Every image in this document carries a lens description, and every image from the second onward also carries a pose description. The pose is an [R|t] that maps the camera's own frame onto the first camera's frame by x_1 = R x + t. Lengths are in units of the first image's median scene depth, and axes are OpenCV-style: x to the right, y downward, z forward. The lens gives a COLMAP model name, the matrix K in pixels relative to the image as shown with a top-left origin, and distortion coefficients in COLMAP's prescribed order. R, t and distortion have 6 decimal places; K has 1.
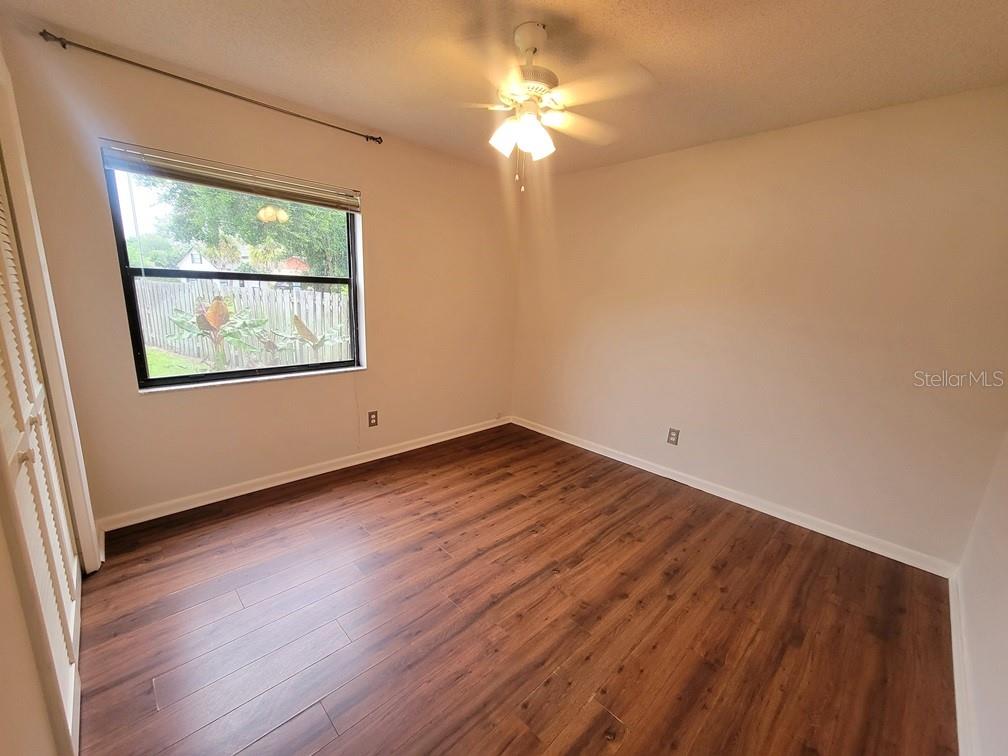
lens RADIAL K [[410.9, 0, 503.7], [0, 410.9, 382.3], [0, 0, 1]] dist [0.006981, 0.000308]
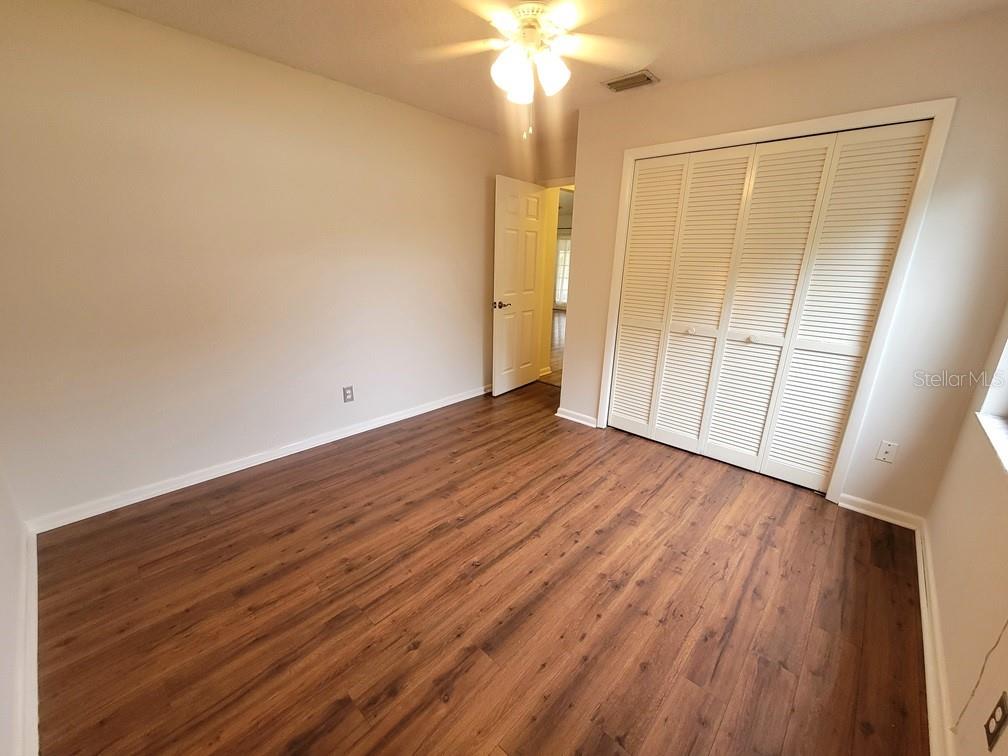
lens RADIAL K [[410.9, 0, 504.7], [0, 410.9, 380.5], [0, 0, 1]] dist [0.006981, 0.000308]
pose [[-0.996133, -0.045368, -0.075233, 0.099003], [-0.076376, 0.870393, 0.486398, -0.341336], [0.043415, 0.490263, -0.870492, 1.579961]]
